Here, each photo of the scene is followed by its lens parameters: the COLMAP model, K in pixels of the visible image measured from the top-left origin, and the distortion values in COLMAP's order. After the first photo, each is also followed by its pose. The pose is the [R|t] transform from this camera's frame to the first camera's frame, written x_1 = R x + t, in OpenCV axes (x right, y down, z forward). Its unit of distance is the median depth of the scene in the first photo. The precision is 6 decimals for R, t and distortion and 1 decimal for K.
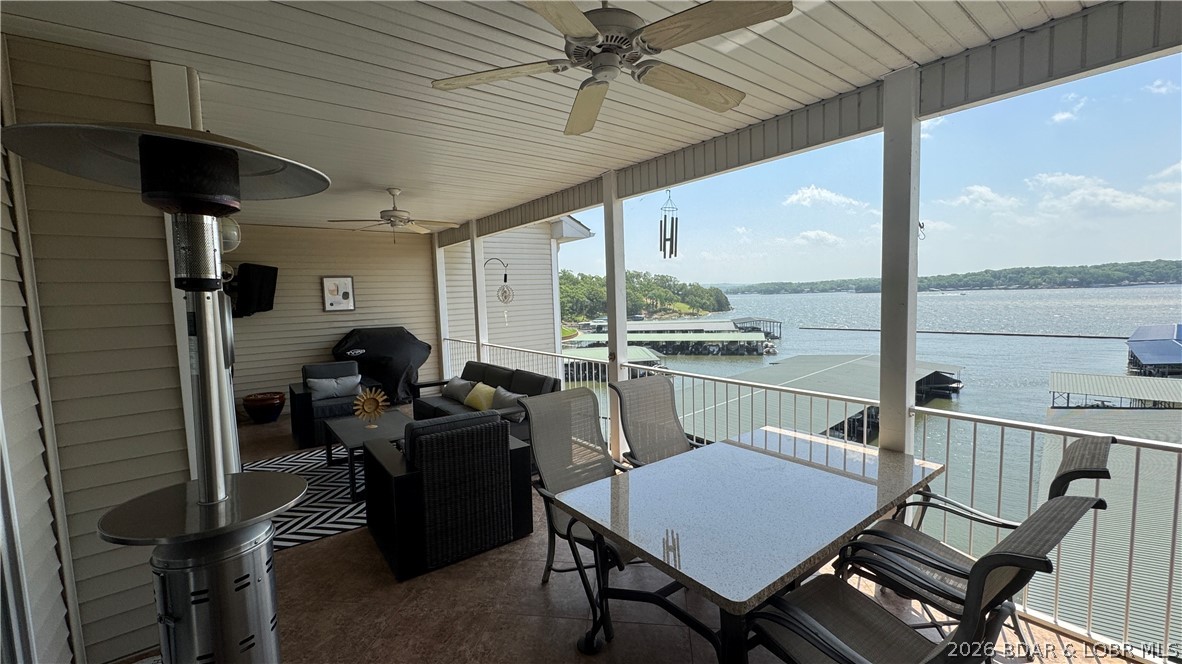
lens RADIAL K [[469.3, 0, 592.2], [0, 469.3, 330.2], [0, 0, 1]] dist [-0.002548, -0.000020]
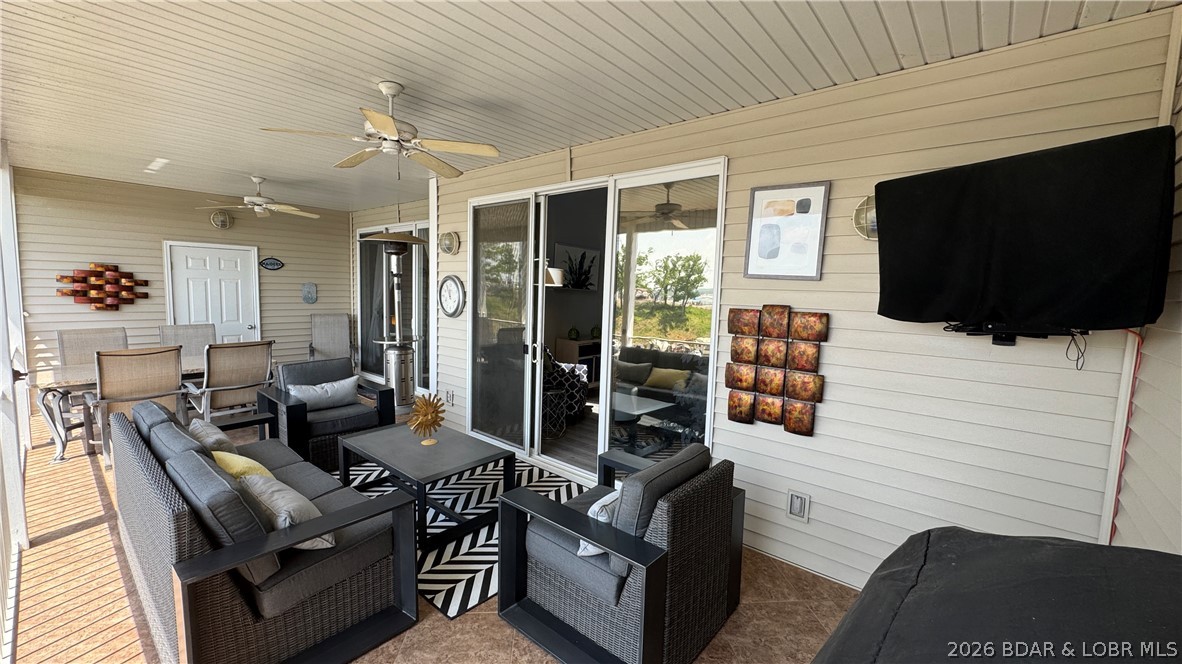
lens RADIAL K [[469.3, 0, 586.8], [0, 469.3, 335.0], [0, 0, 1]] dist [-0.002548, -0.000020]
pose [[-0.978333, 0.019732, -0.206095, -0.344061], [-0.018491, 0.983142, 0.181906, -0.075570], [0.206210, 0.181776, -0.961475, 1.111278]]
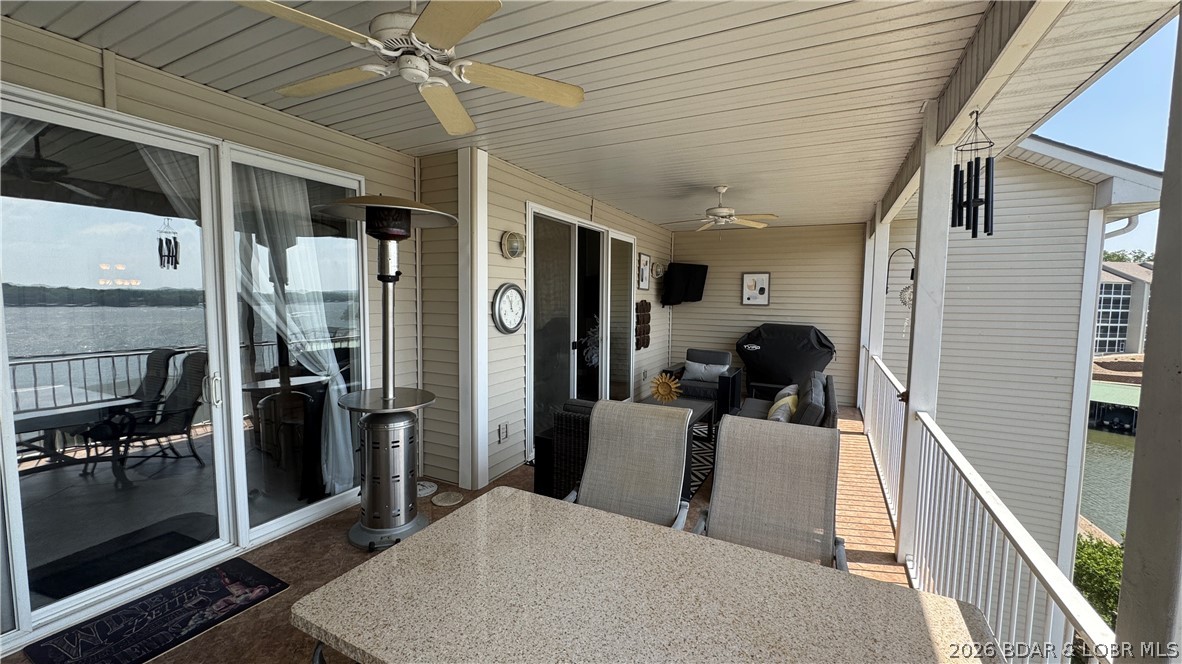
lens RADIAL K [[469.3, 0, 587.2], [0, 469.3, 328.5], [0, 0, 1]] dist [-0.002548, -0.000020]
pose [[0.430783, 0.101652, -0.896712, 0.278873], [-0.096778, 0.993110, 0.066087, -0.024164], [0.897251, 0.058313, 0.437653, 0.217753]]
